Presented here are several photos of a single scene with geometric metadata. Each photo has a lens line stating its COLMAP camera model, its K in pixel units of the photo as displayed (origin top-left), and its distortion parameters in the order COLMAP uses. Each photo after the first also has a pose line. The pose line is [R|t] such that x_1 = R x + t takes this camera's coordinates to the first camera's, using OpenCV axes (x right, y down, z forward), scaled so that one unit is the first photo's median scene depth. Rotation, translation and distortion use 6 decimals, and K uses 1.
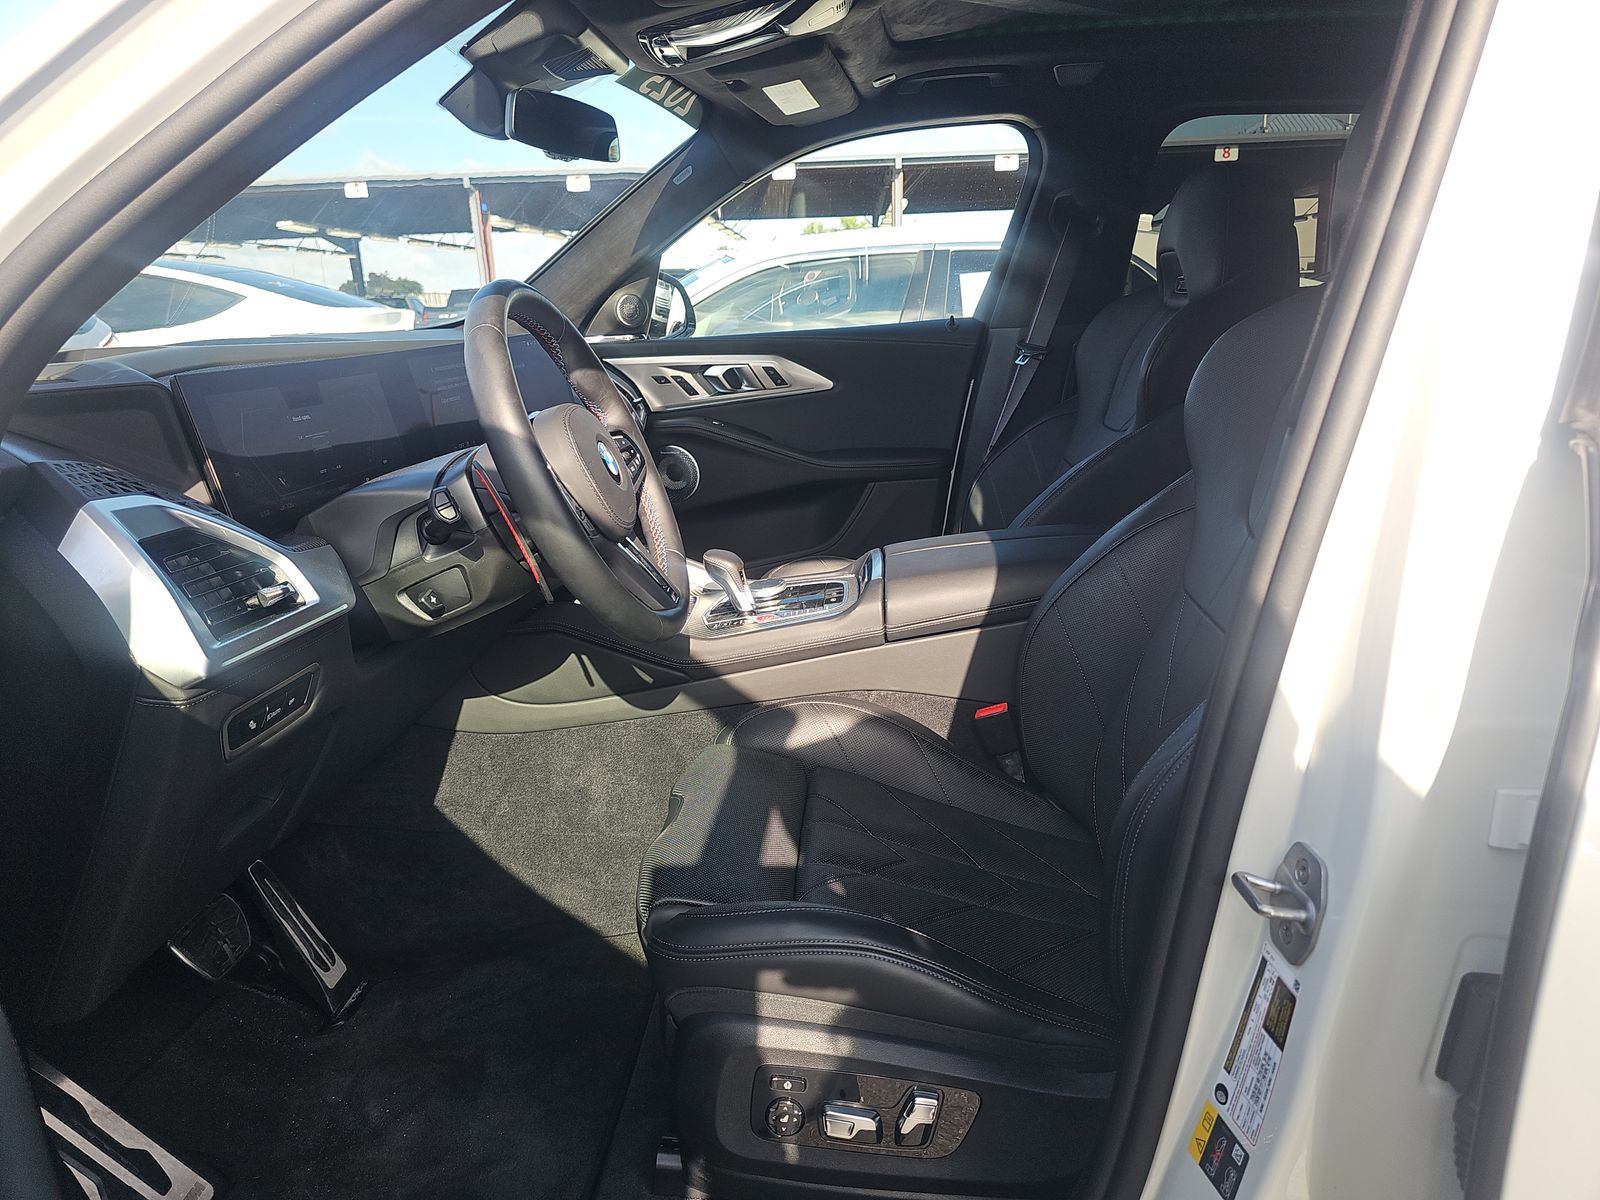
lens RADIAL K [[1024.7, 0, 830.8], [0, 1024.7, 588.5], [0, 0, 1]] dist [0.018087, -0.026449]
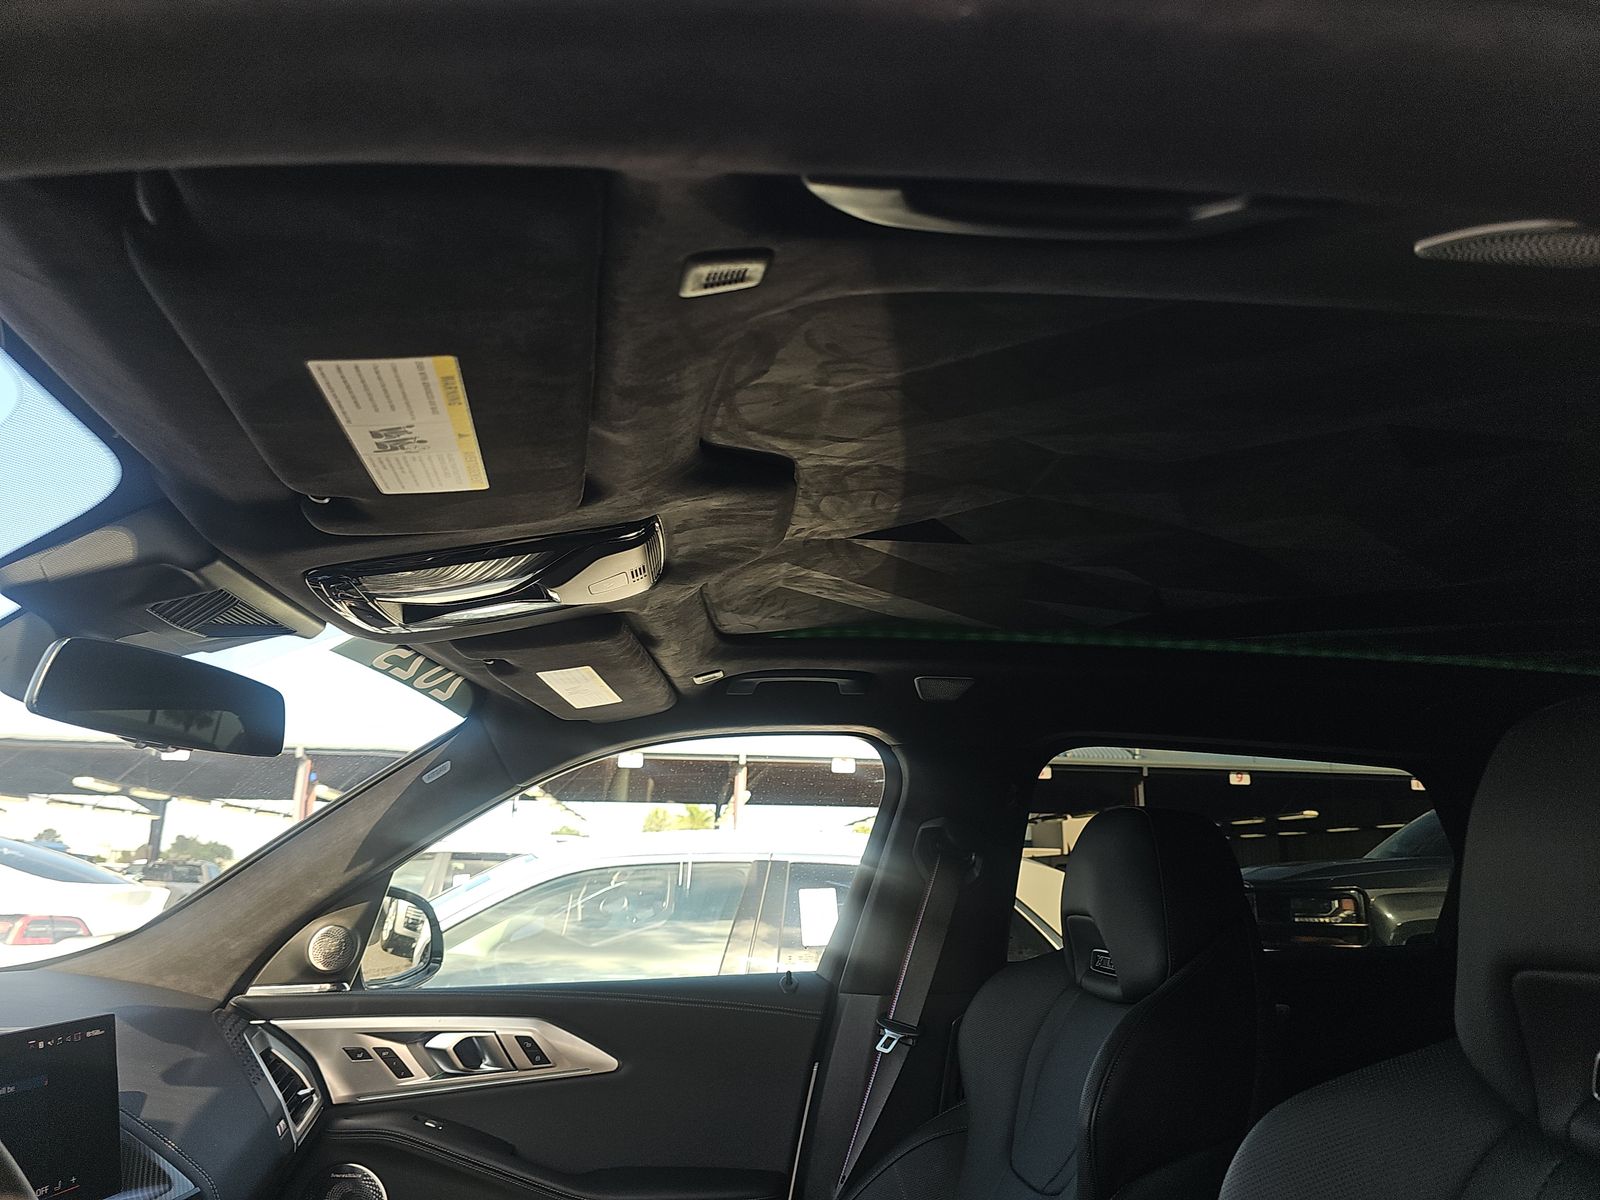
lens RADIAL K [[1024.7, 0, 799.2], [0, 1024.7, 596.2], [0, 0, 1]] dist [0.018087, -0.026449]
pose [[0.991537, 0.078558, 0.103354, 0.028567], [-0.013024, 0.852307, -0.522880, -0.109703], [-0.129166, 0.517110, 0.846117, 0.235345]]
